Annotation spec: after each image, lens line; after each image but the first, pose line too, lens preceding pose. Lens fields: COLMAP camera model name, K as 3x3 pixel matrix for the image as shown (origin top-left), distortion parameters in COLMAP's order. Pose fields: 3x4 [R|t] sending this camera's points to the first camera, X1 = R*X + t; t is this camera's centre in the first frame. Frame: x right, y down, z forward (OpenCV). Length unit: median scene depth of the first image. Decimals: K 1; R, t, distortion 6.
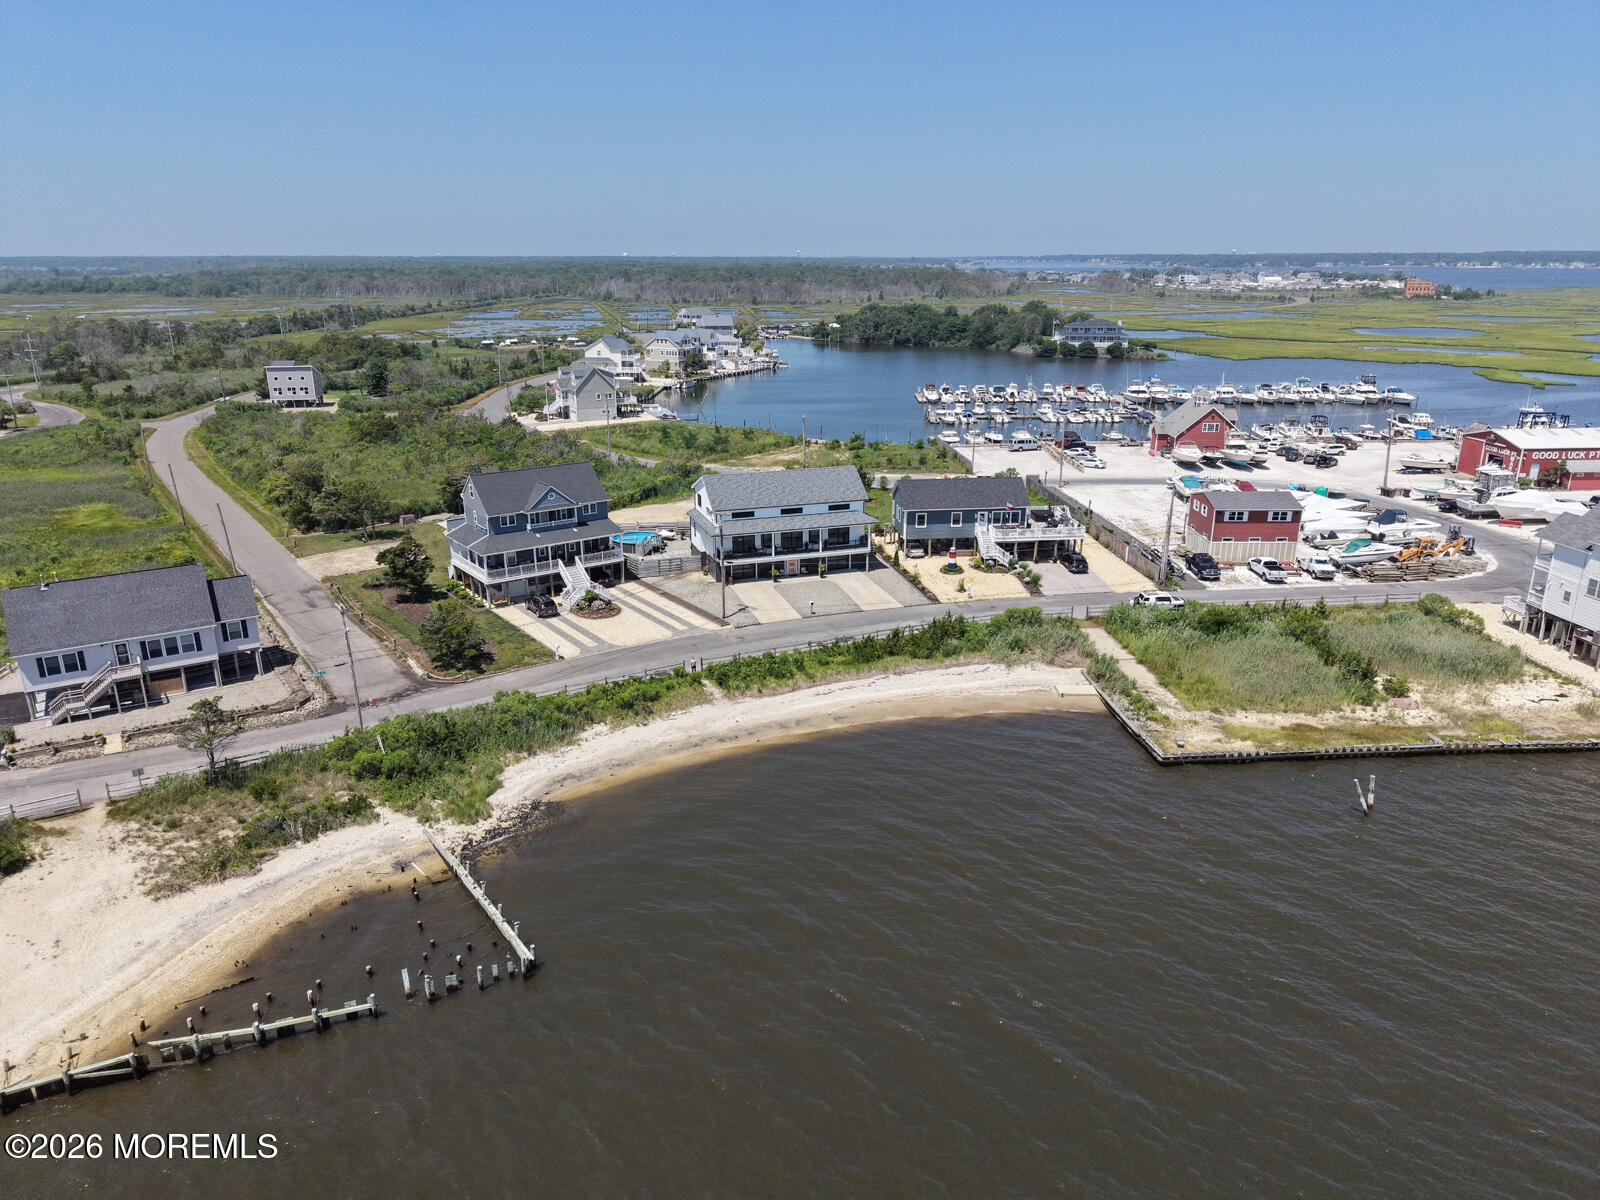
lens RADIAL K [[1069.5, 0, 800.5], [0, 1069.5, 603.8], [0, 0, 1]] dist [0.027926, -0.028244]
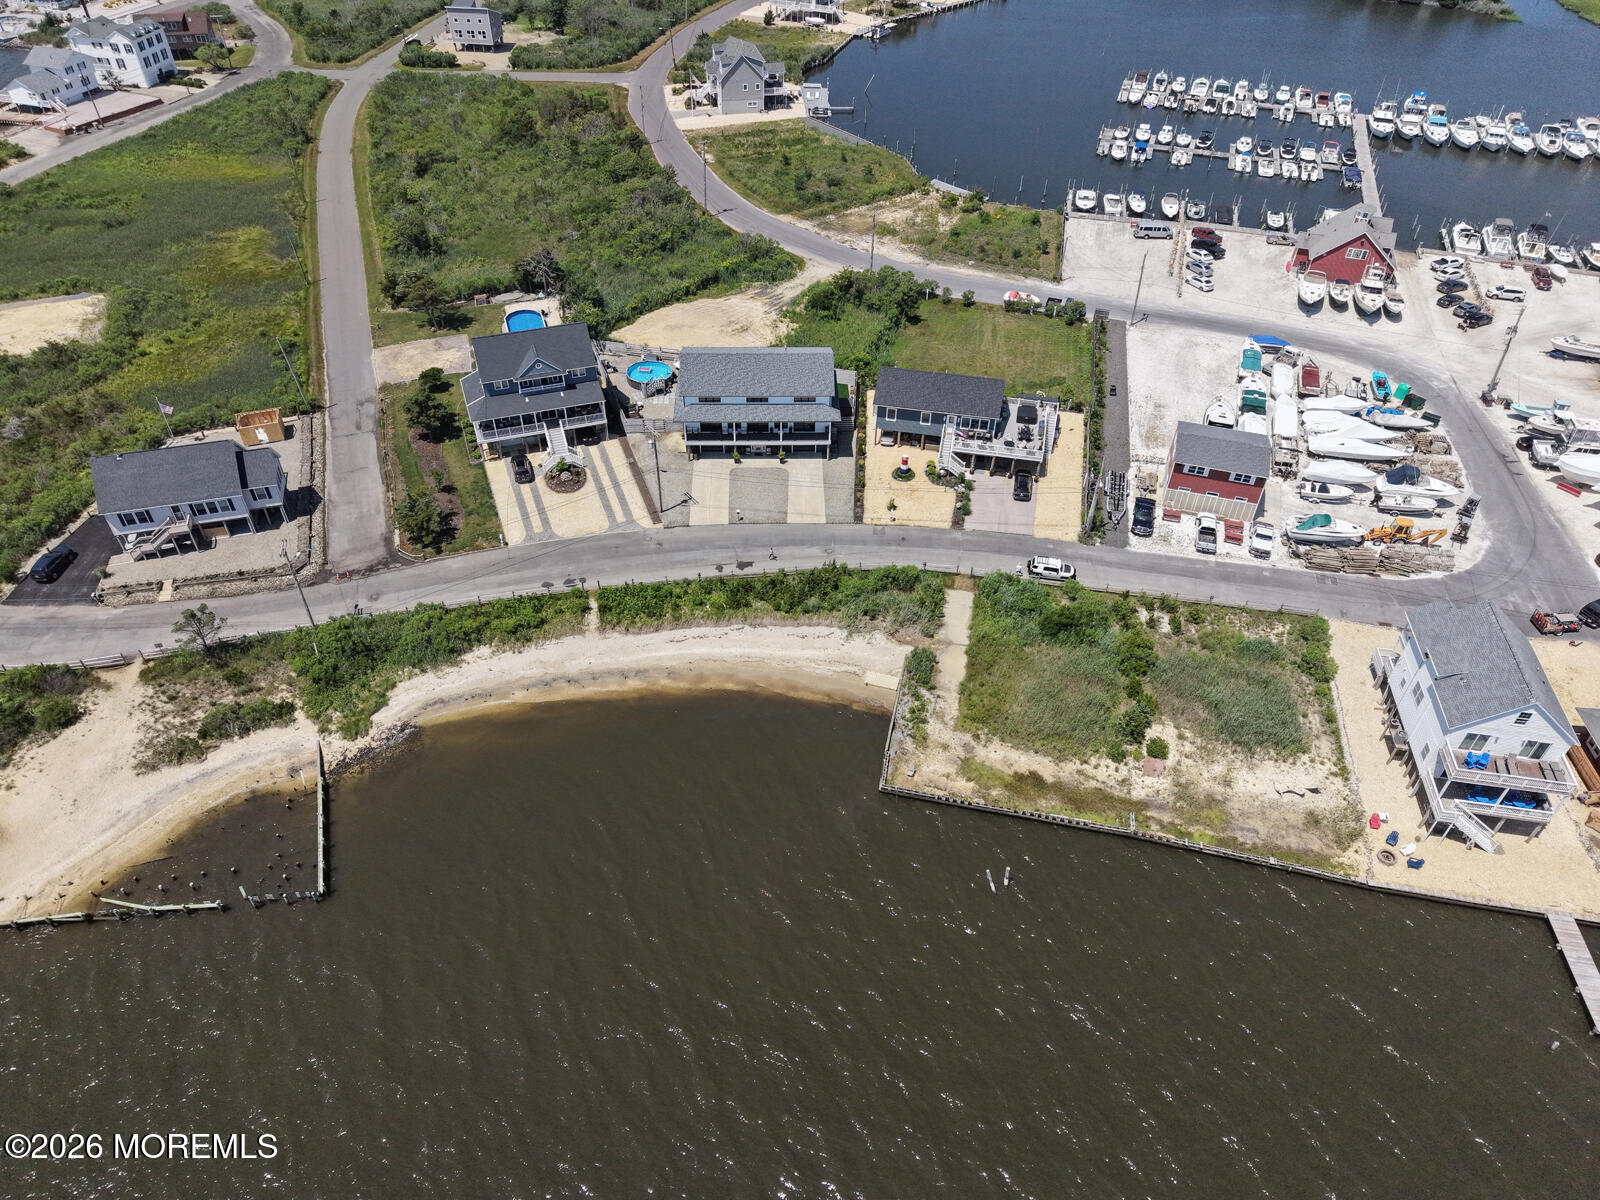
lens RADIAL K [[1069.5, 0, 800.5], [0, 1069.5, 603.8], [0, 0, 1]] dist [0.027926, -0.028244]
pose [[0.956677, 0.204778, -0.206968, 0.296713], [-0.104720, 0.905298, 0.411666, -0.347363], [0.271668, -0.372158, 0.887522, -0.014114]]
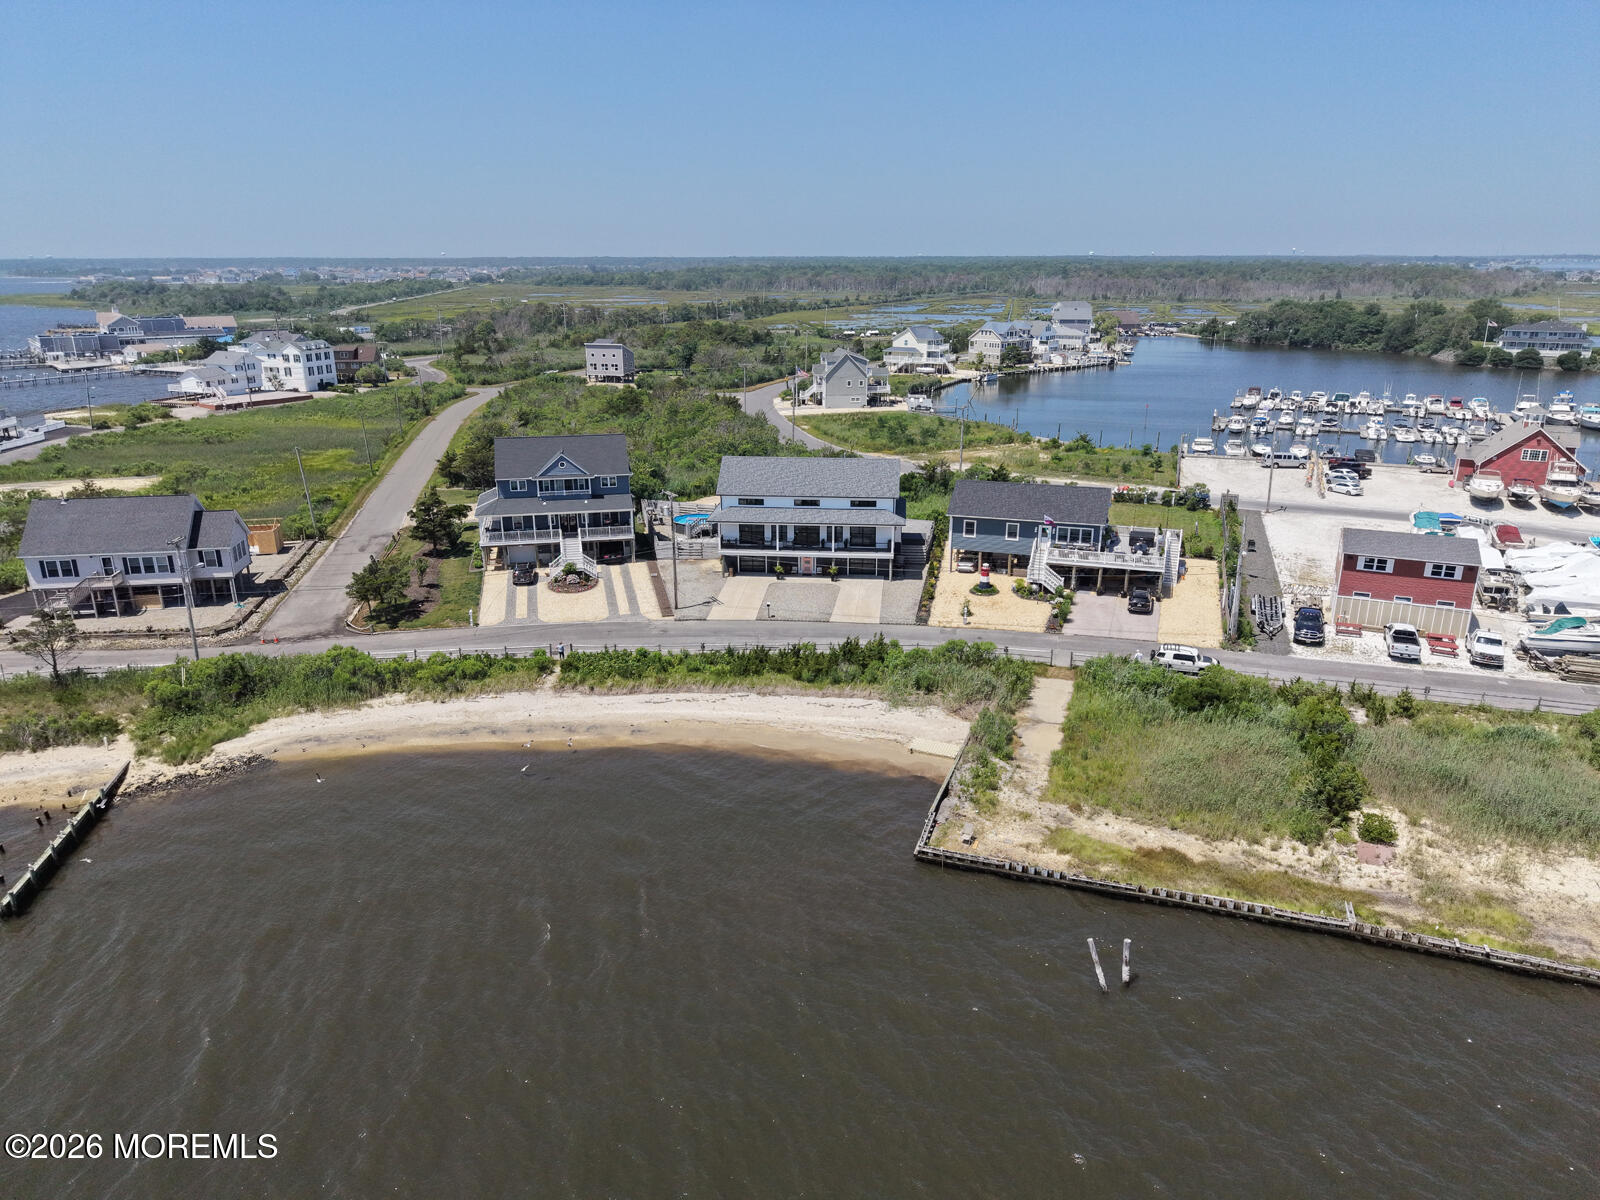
lens RADIAL K [[1069.5, 0, 800.5], [0, 1069.5, 603.8], [0, 0, 1]] dist [0.027926, -0.028244]
pose [[0.912772, 0.125262, -0.388788, 0.346483], [-0.125370, 0.991790, 0.025204, -0.024703], [0.388753, 0.025737, 0.920983, 0.173603]]
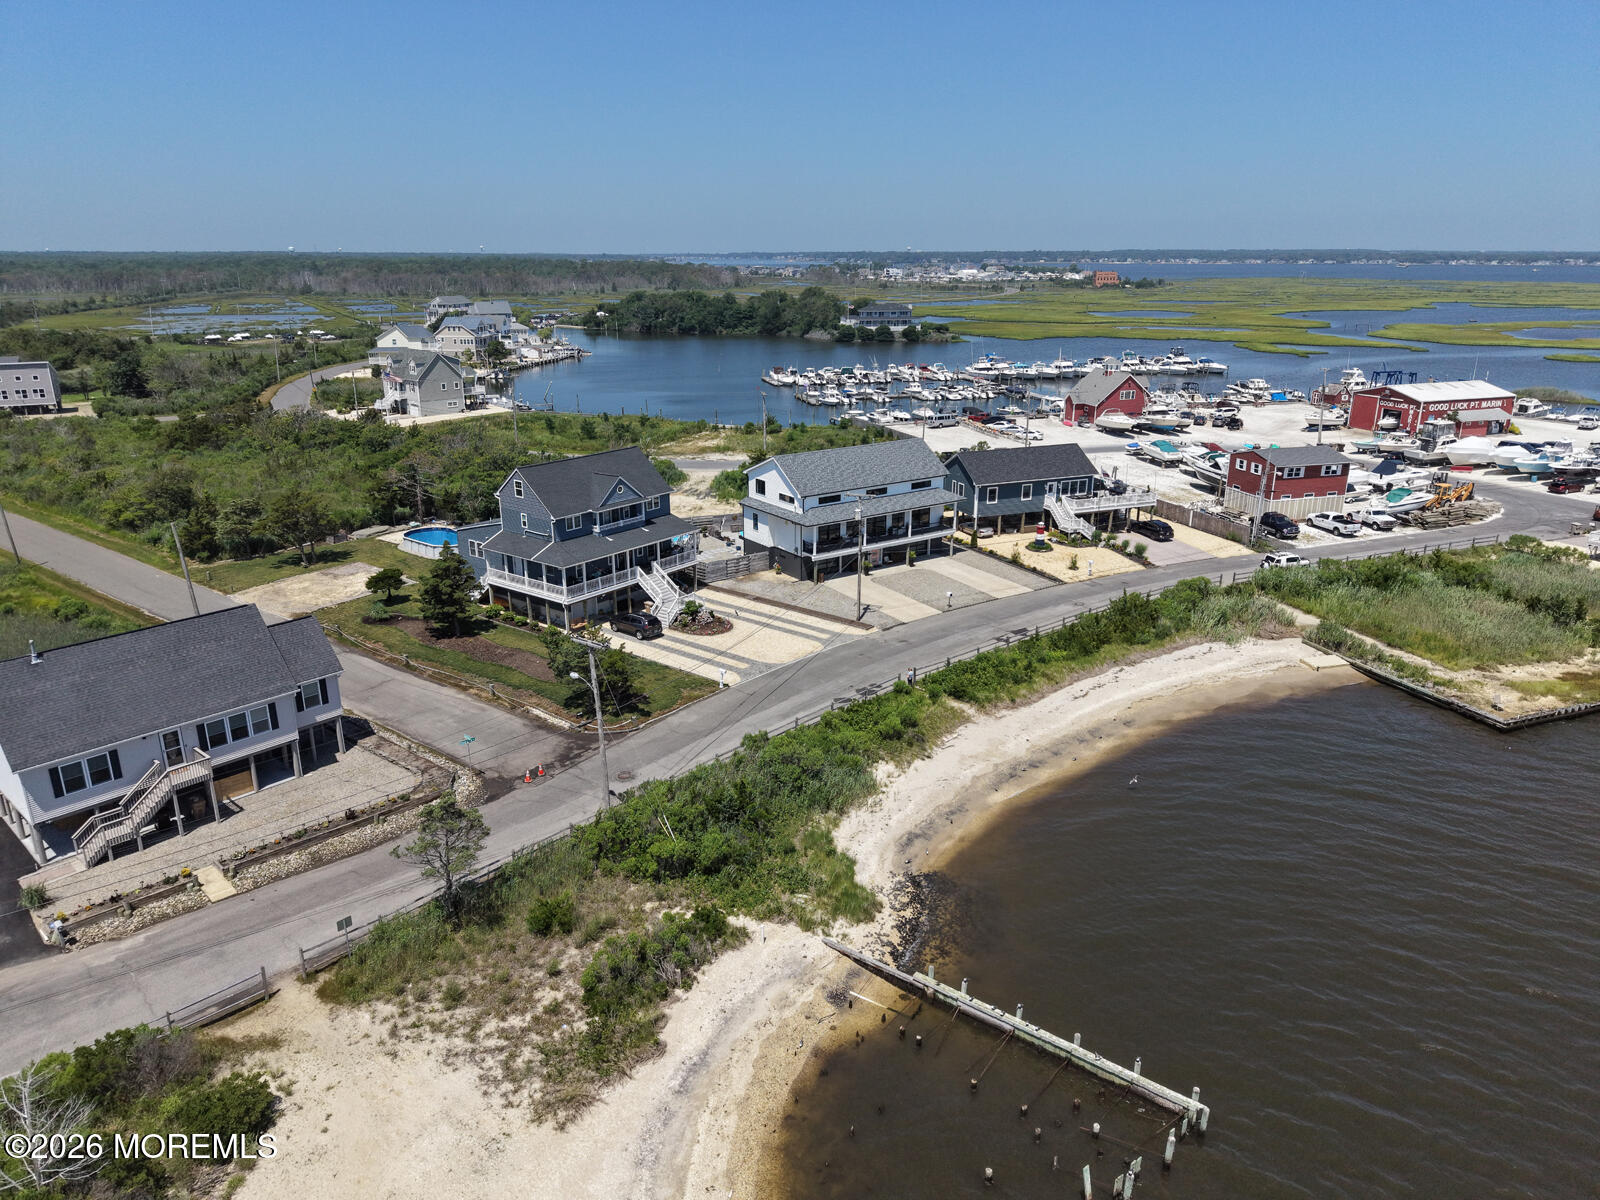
lens RADIAL K [[1069.5, 0, 800.5], [0, 1069.5, 603.8], [0, 0, 1]] dist [0.027926, -0.028244]
pose [[0.961140, -0.084234, 0.262895, -0.304297], [0.083680, 0.996404, 0.013327, -0.013301], [-0.263072, 0.009190, 0.964732, 0.178994]]
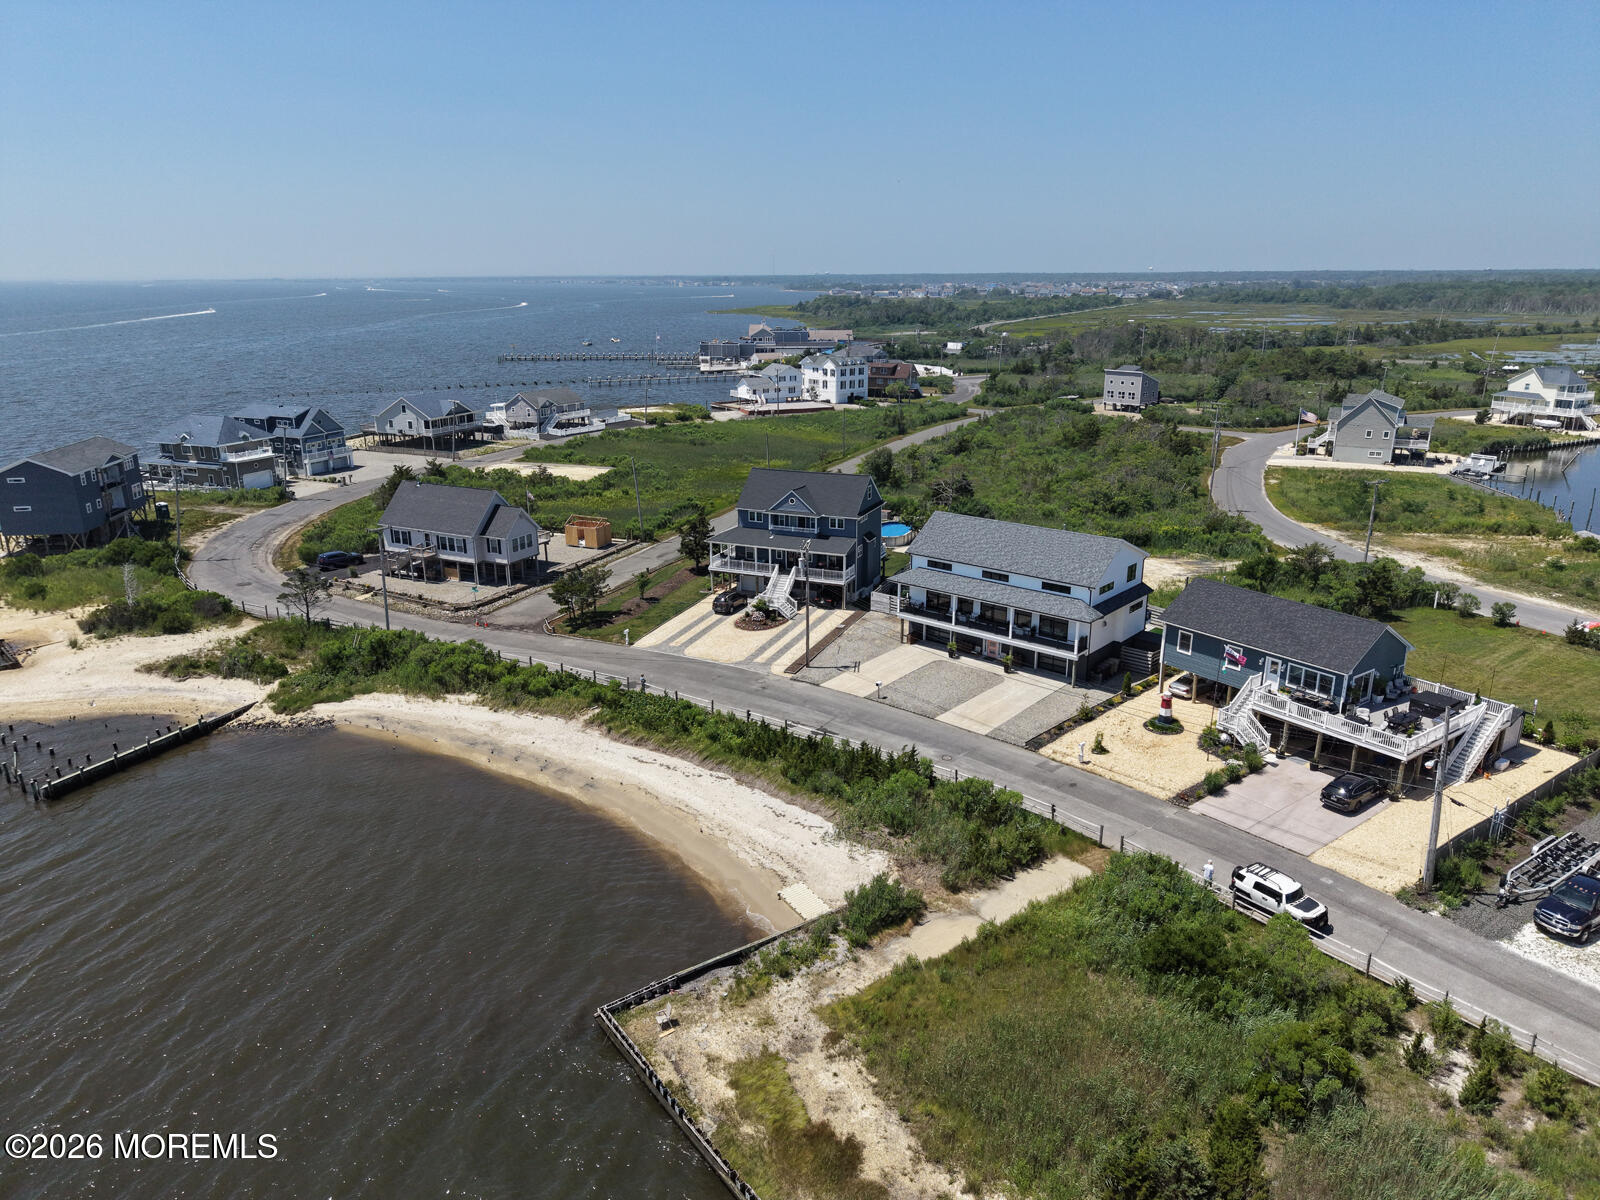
lens RADIAL K [[1060.5, 0, 798.3], [0, 1060.5, 625.1], [0, 0, 1]] dist [0.034787, -0.038194]
pose [[0.507565, 0.268568, -0.818687, 0.554810], [-0.262163, 0.953266, 0.150182, -0.131207], [0.820761, 0.138402, 0.554253, 0.464591]]
